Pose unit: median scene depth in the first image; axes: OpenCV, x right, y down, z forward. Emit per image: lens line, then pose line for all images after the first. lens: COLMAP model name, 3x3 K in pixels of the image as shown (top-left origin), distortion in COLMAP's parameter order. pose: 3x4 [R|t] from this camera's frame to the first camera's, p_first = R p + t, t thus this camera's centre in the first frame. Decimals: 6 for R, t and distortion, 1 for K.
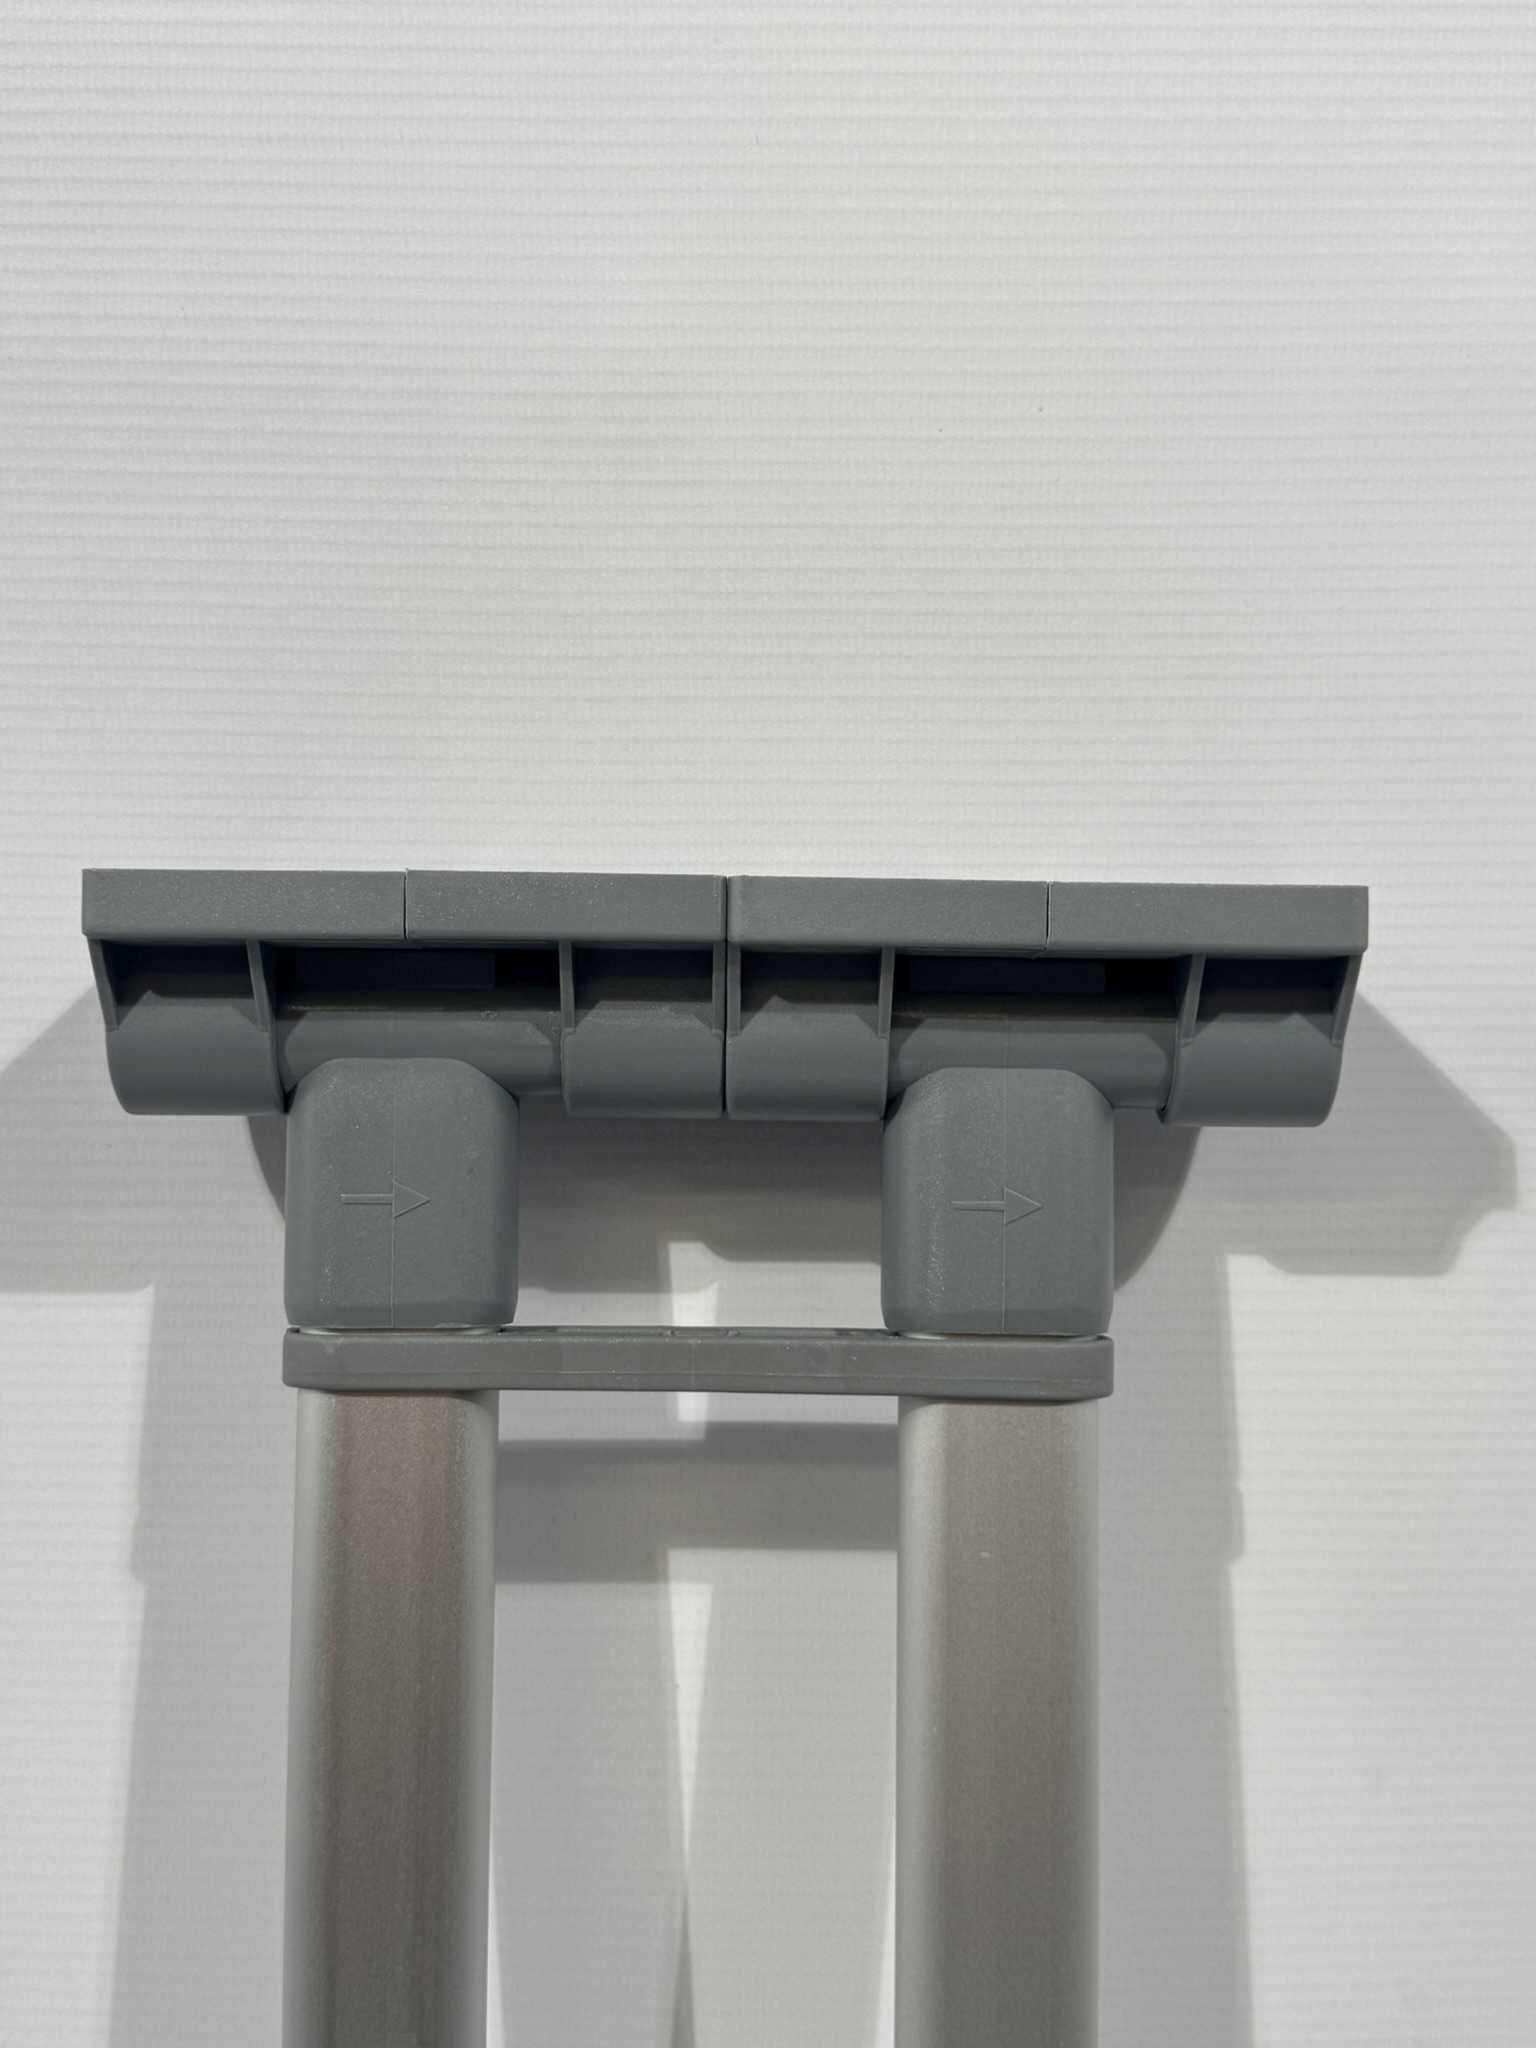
lens RADIAL K [[2334.2, 0, 768.0], [0, 2334.2, 1024.0], [0, 0, 1]] dist [0.003827, -0.241962]
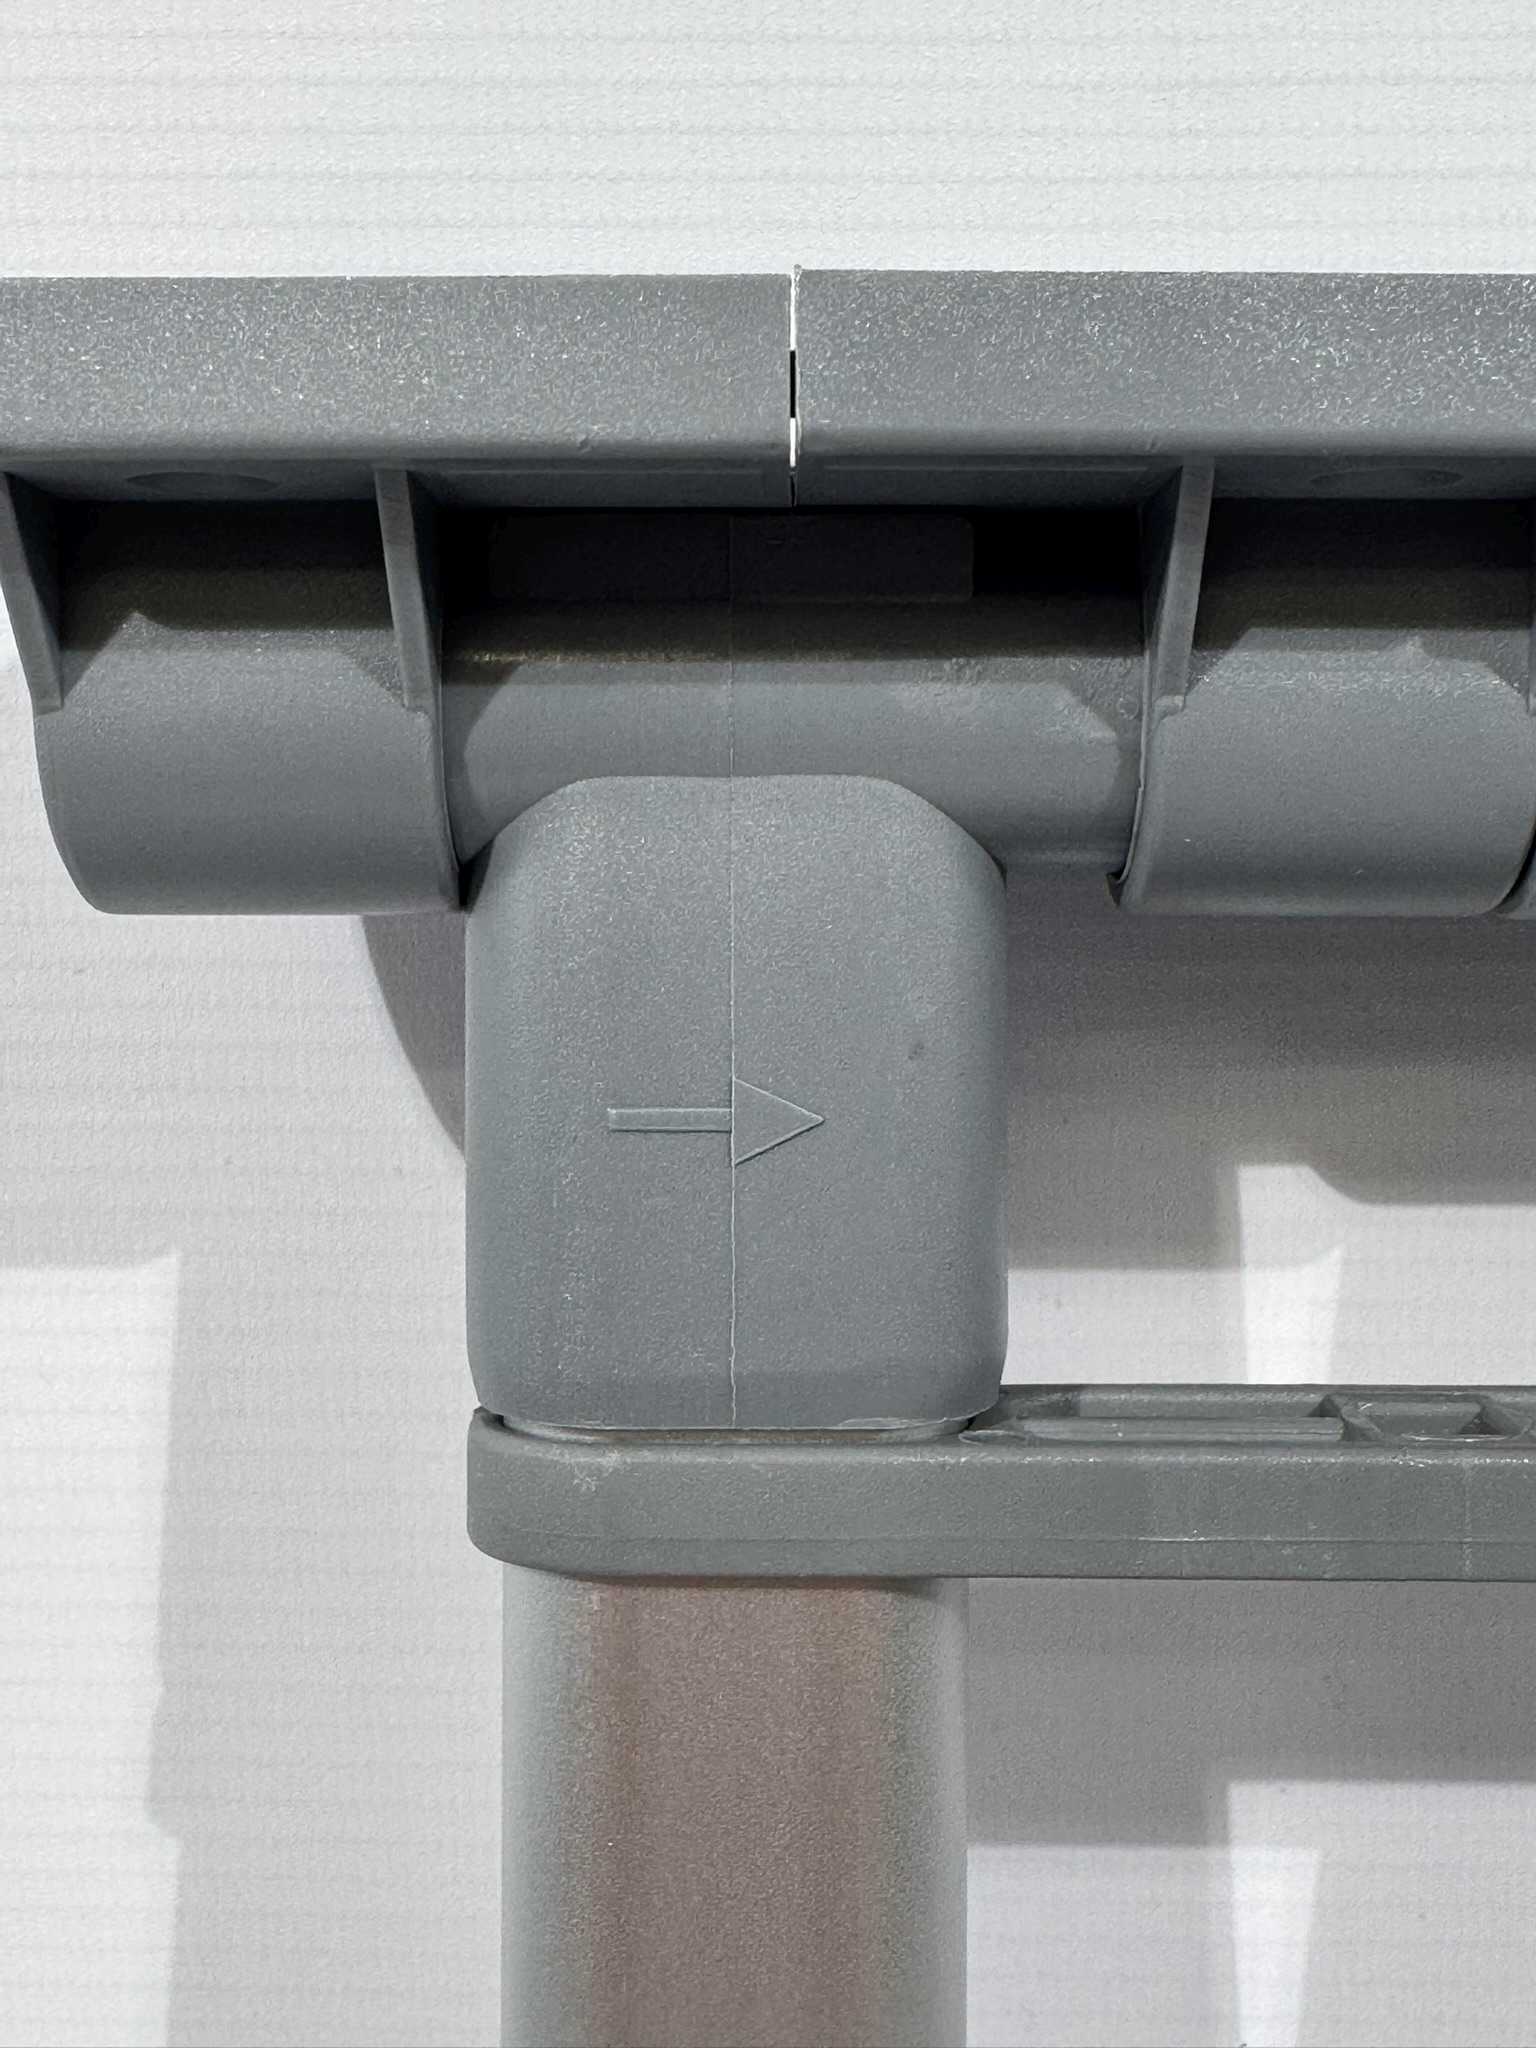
lens RADIAL K [[2872.6, 0, 768.0], [0, 2872.6, 1024.0], [0, 0, 1]] dist [-0.144020, 0.010145]
pose [[0.998180, -0.002555, -0.060247, -0.123020], [0.008257, 0.995481, 0.094598, 0.010379], [0.059734, -0.094923, 0.993691, 0.495228]]
